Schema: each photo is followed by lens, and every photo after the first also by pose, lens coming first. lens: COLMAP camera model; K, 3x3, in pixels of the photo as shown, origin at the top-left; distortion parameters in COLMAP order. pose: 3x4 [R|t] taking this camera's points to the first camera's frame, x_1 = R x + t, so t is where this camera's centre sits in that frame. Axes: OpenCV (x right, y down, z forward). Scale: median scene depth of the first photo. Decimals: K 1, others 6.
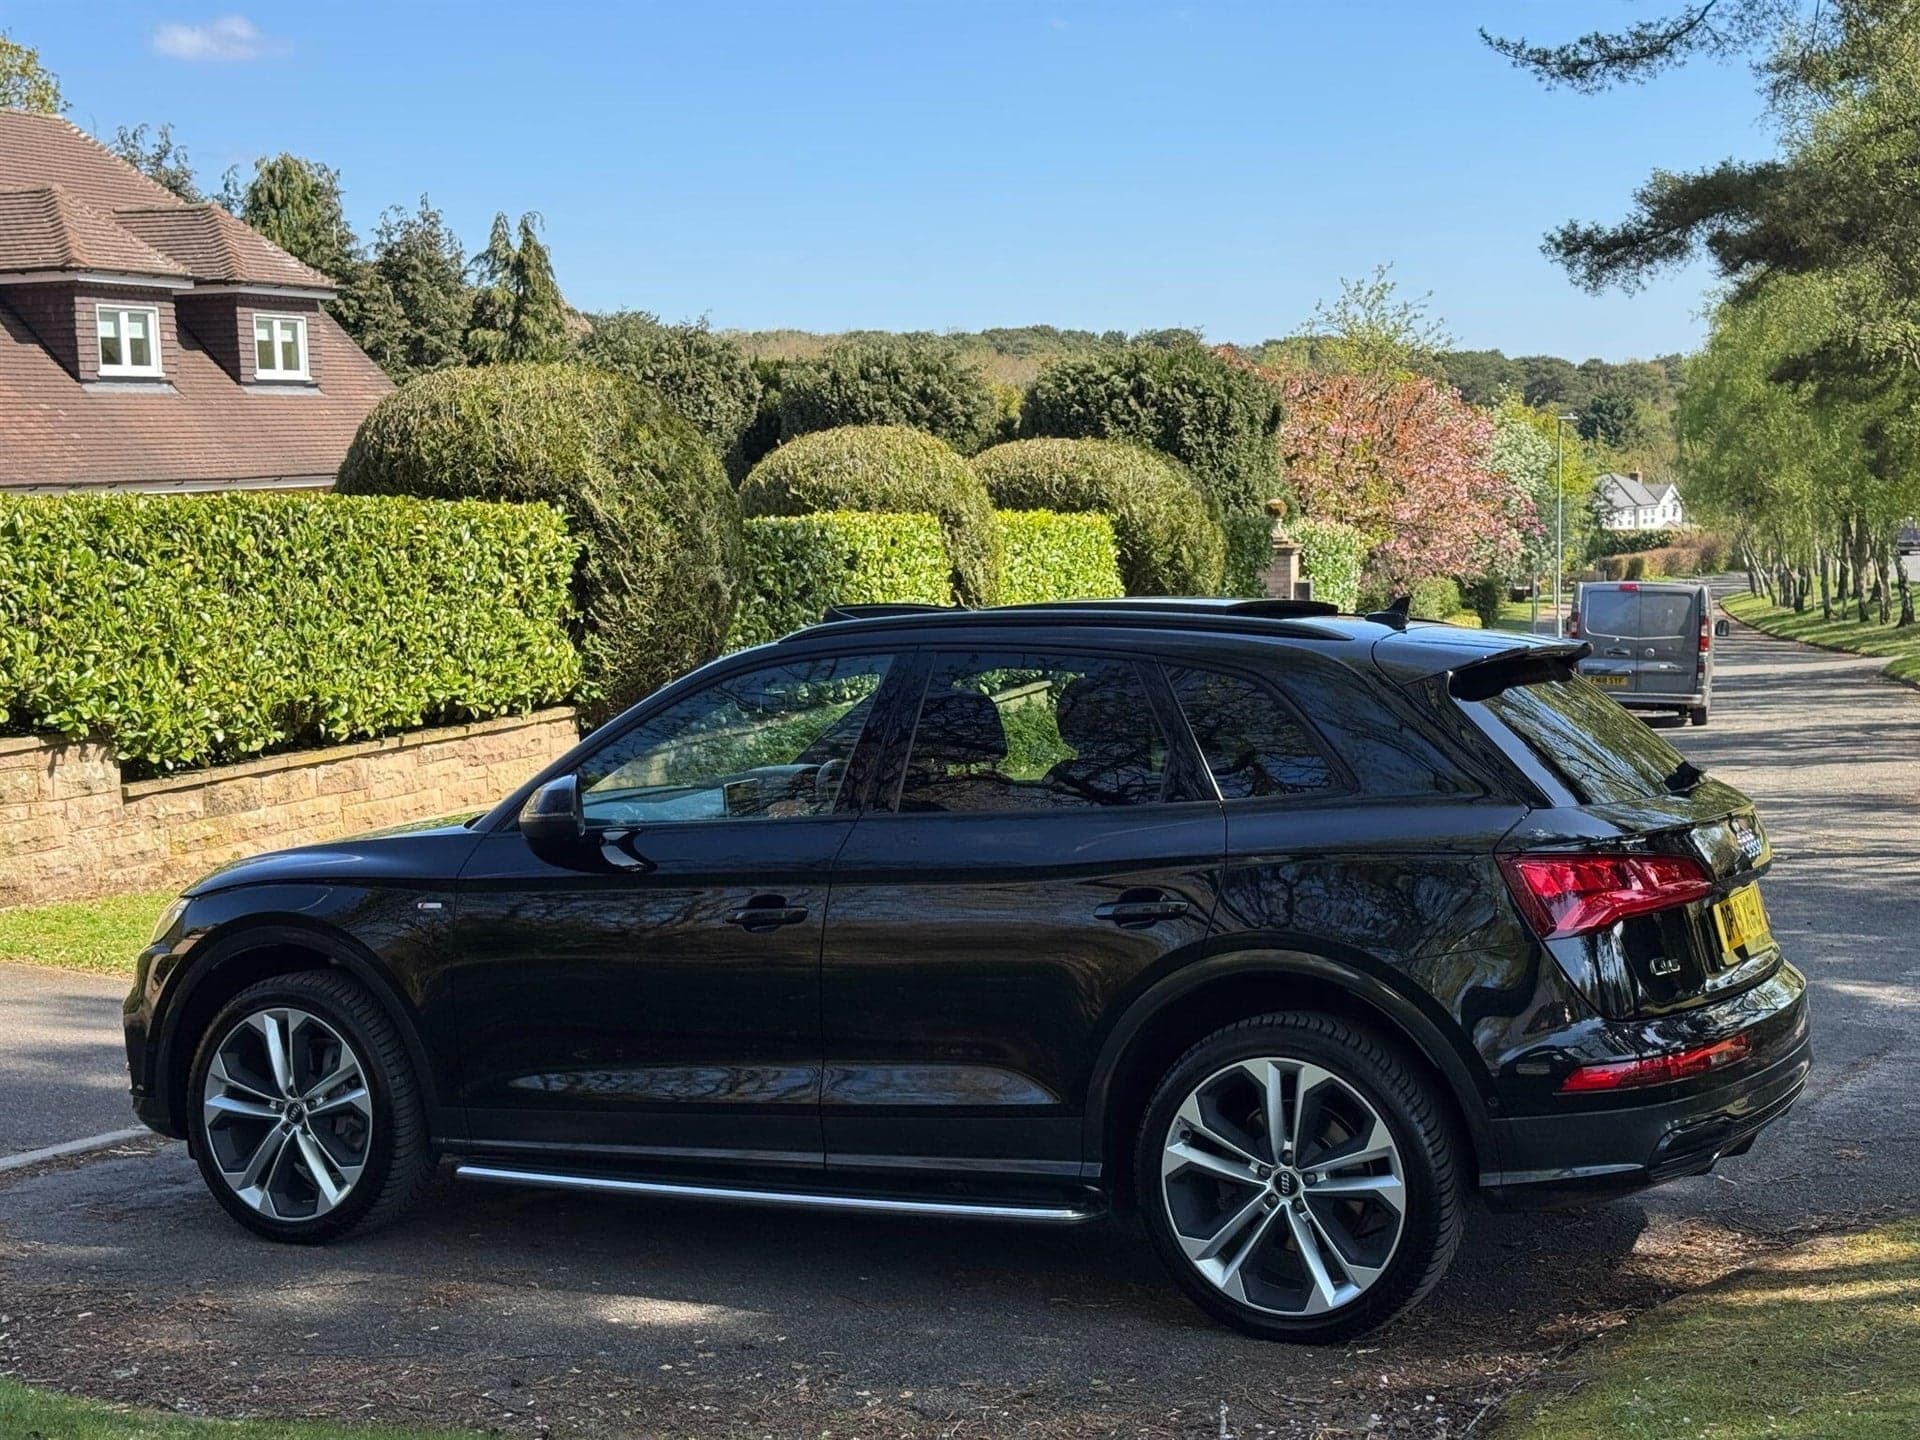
lens RADIAL K [[2859.7, 0, 928.3], [0, 2859.7, 717.4], [0, 0, 1]] dist [0.219849, -0.080080]
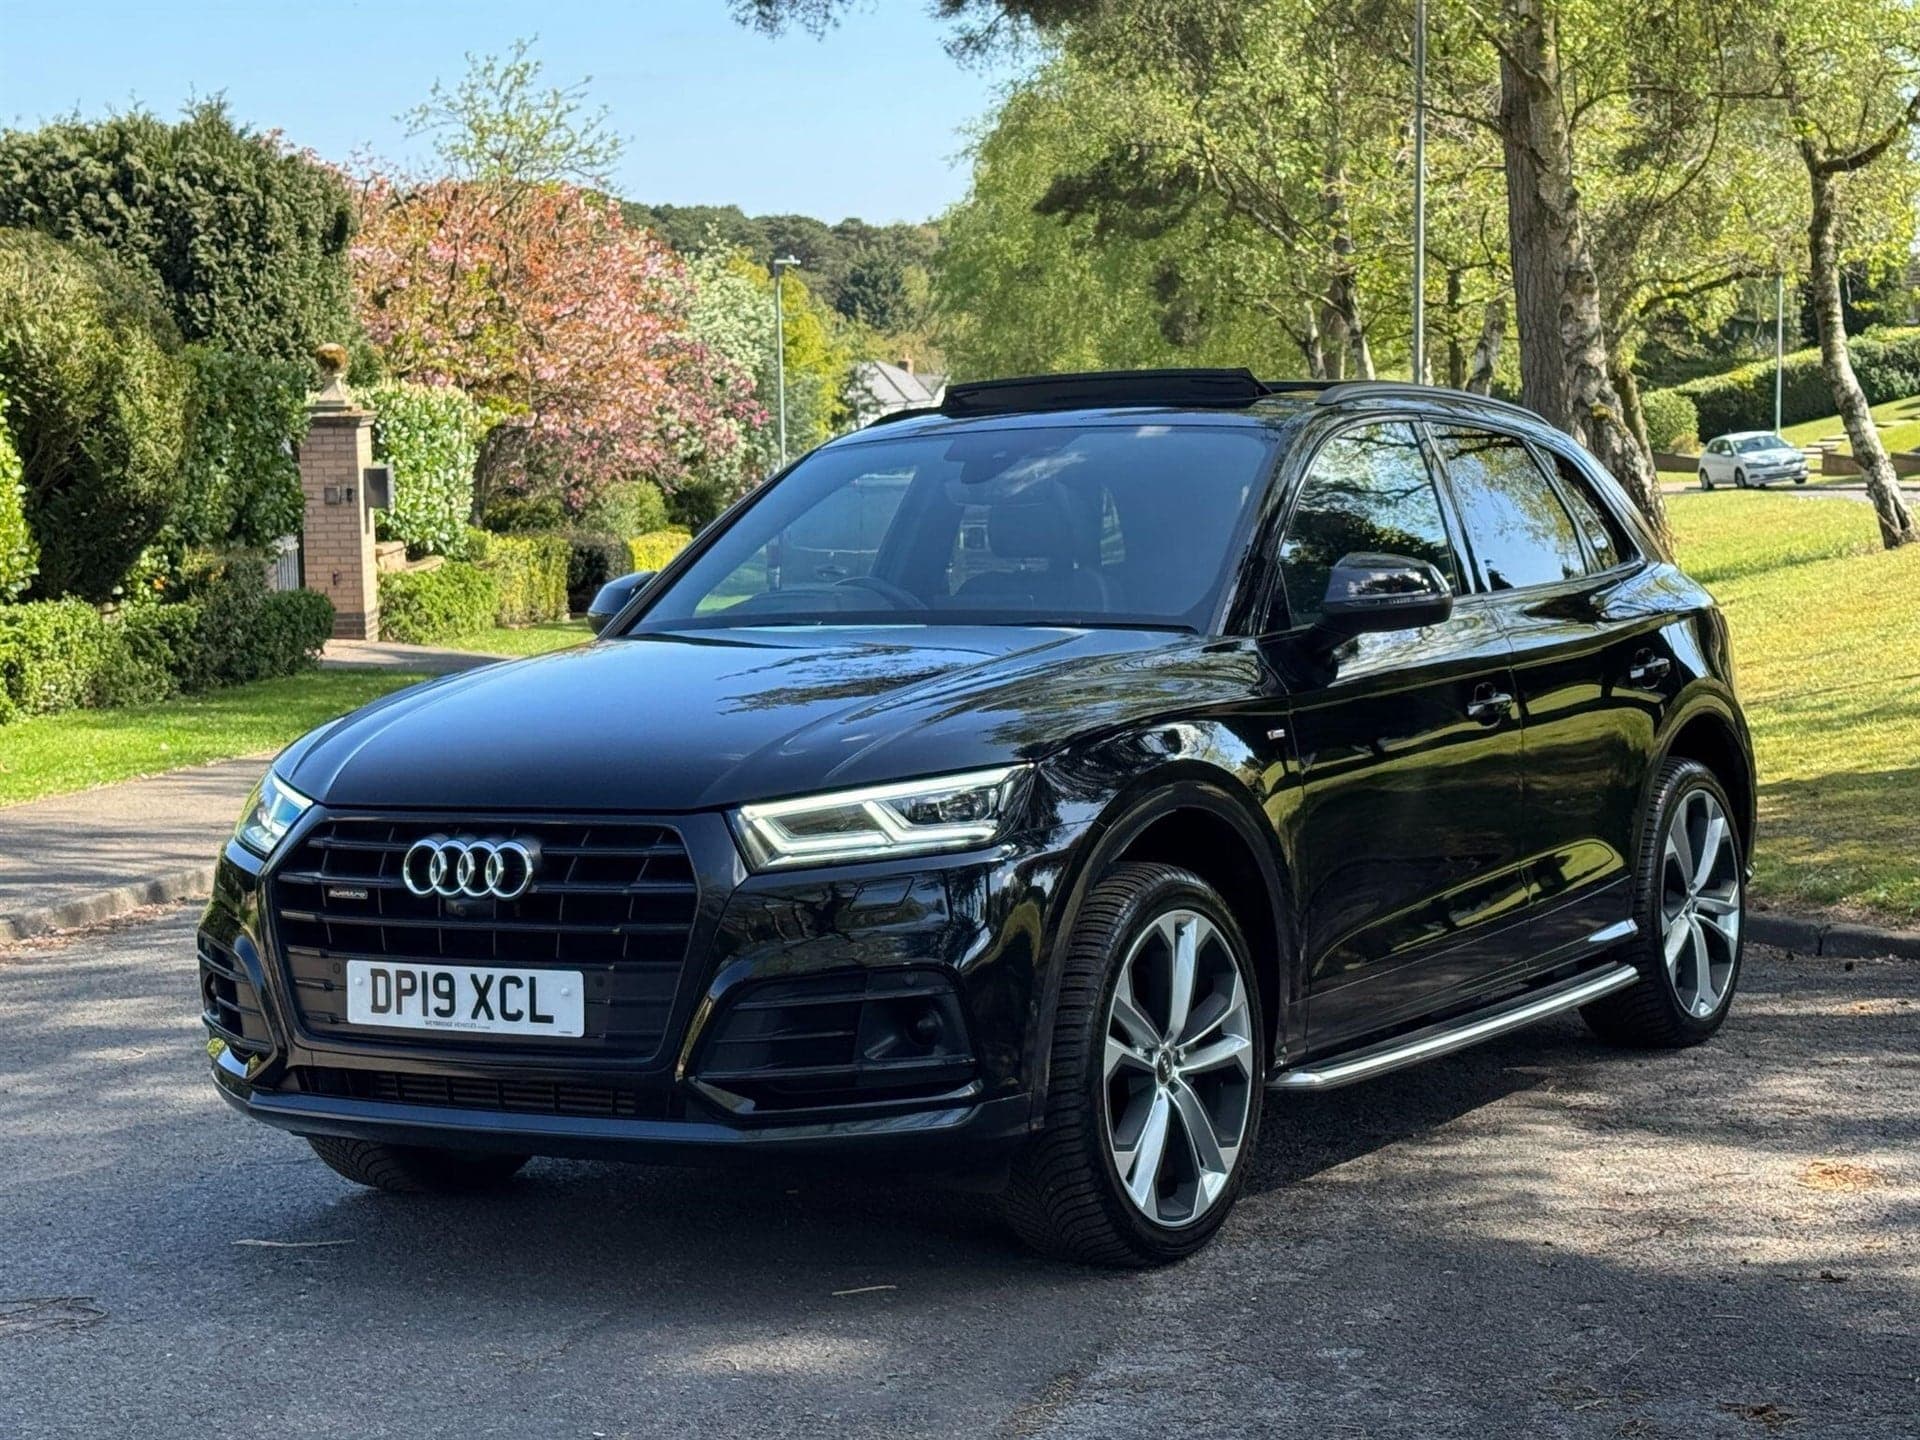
lens RADIAL K [[2612.9, 0, 971.2], [0, 2612.9, 715.7], [0, 0, 1]] dist [0.117438, -0.145915]
pose [[0.976969, -0.023368, 0.212098, 0.131680], [0.021548, 0.999709, 0.010887, 0.007064], [-0.212291, -0.006066, 0.977188, 0.360642]]
